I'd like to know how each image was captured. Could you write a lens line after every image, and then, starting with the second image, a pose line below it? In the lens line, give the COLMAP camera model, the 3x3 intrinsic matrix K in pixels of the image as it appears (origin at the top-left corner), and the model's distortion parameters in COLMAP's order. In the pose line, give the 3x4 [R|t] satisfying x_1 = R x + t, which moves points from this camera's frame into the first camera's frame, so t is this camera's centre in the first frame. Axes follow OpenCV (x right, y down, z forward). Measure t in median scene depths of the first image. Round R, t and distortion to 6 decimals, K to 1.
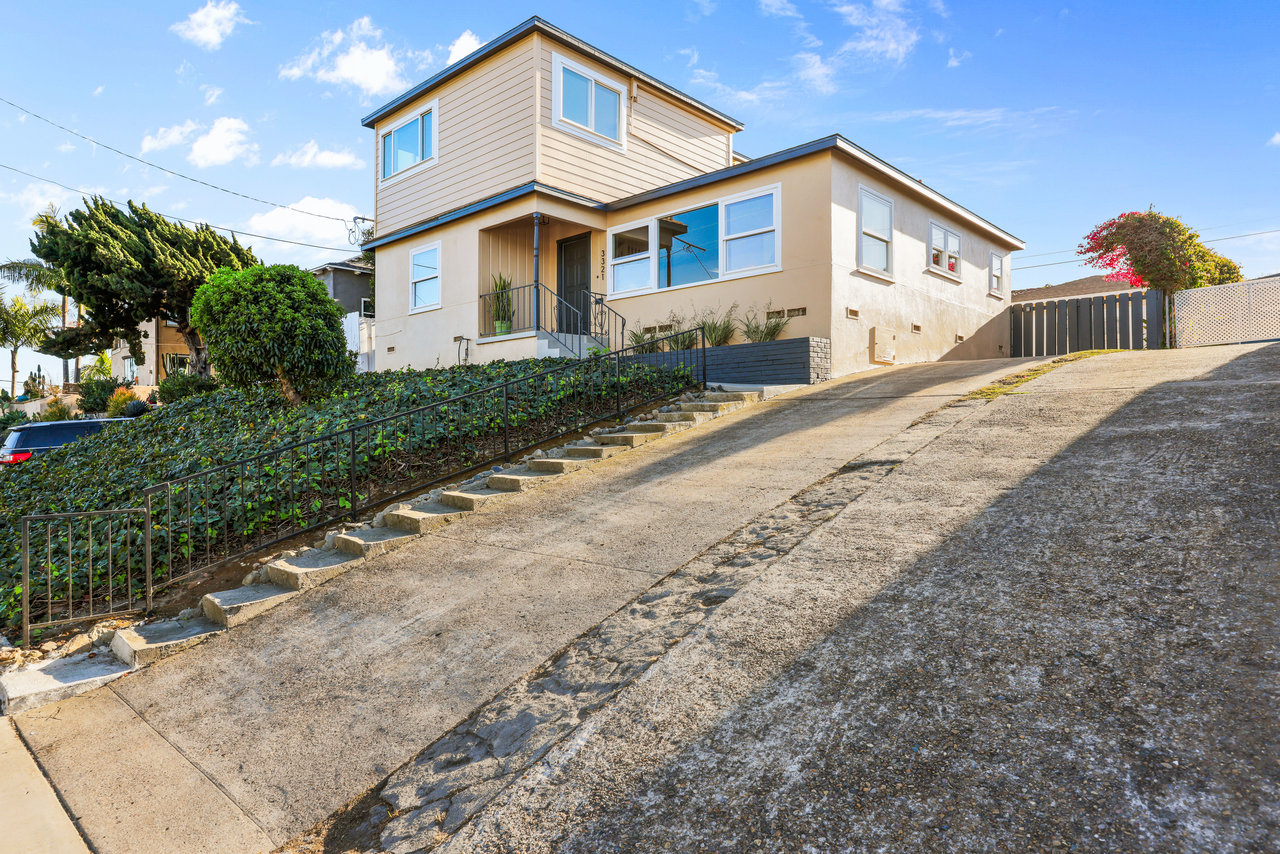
lens RADIAL K [[764.9, 0, 640.0], [0, 764.9, 427.0], [0, 0, 1]] dist [-0.002453, 0.000775]
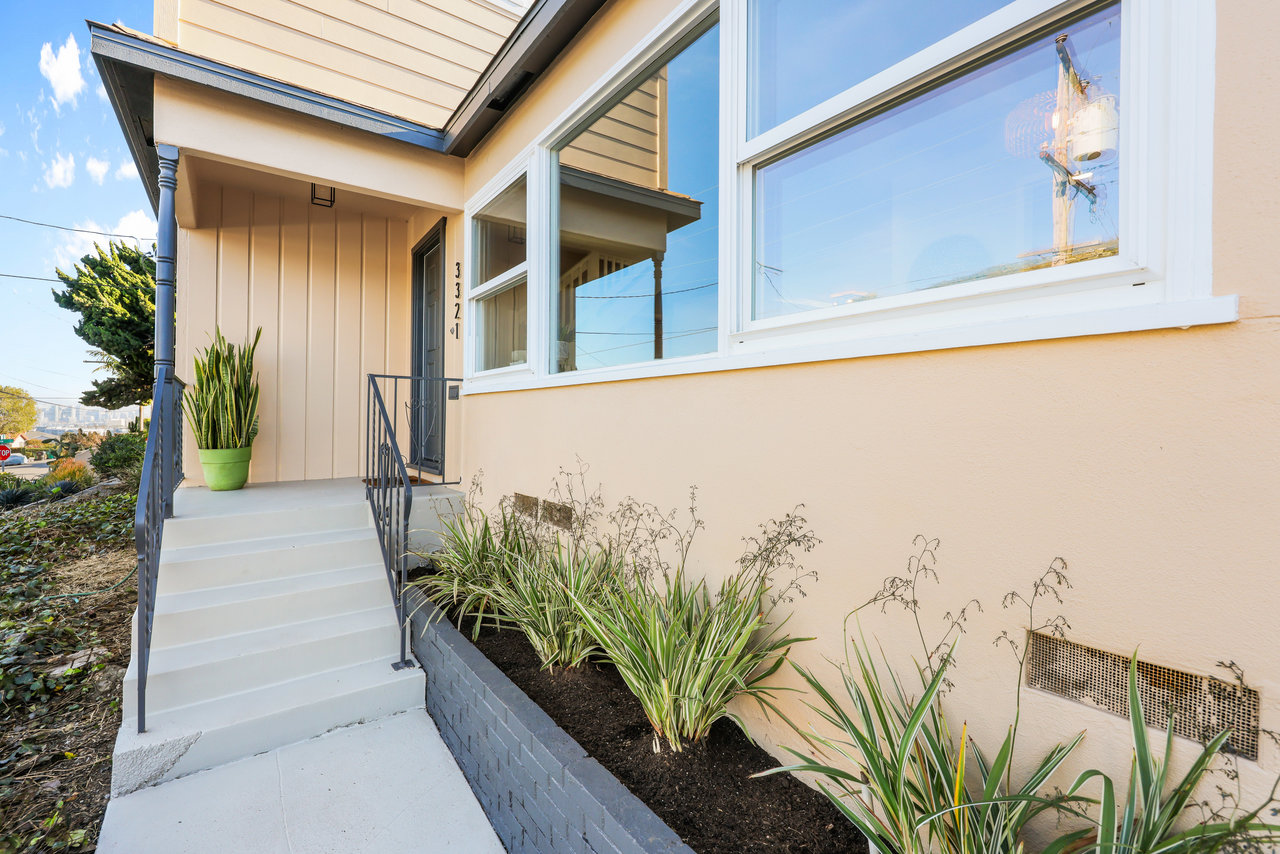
lens RADIAL K [[562.1, 0, 643.9], [0, 562.1, 413.9], [0, 0, 1]] dist [0.000201, 0.000010]
pose [[0.982717, 0.004909, -0.185050, 0.118704], [-0.004665, 0.999988, 0.001756, -0.191188], [0.185056, -0.000862, 0.982728, 0.905589]]
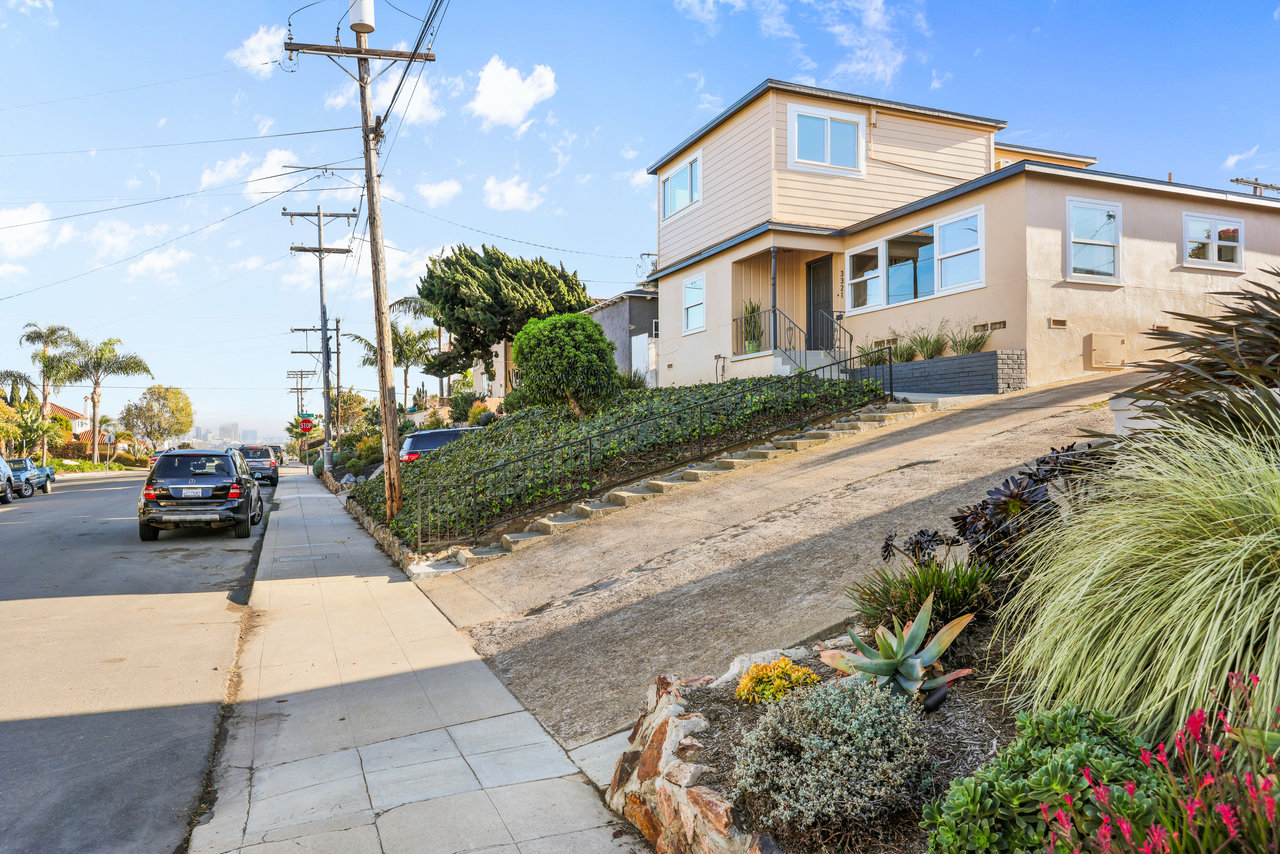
lens RADIAL K [[875.5, 0, 640.0], [0, 875.5, 427.0], [0, 0, 1]] dist [0.000180, -0.000103]
pose [[0.911690, -0.007250, -0.410814, 0.246403], [0.006439, 0.999974, -0.003358, -0.007115], [0.410828, 0.000416, 0.911713, -0.315992]]
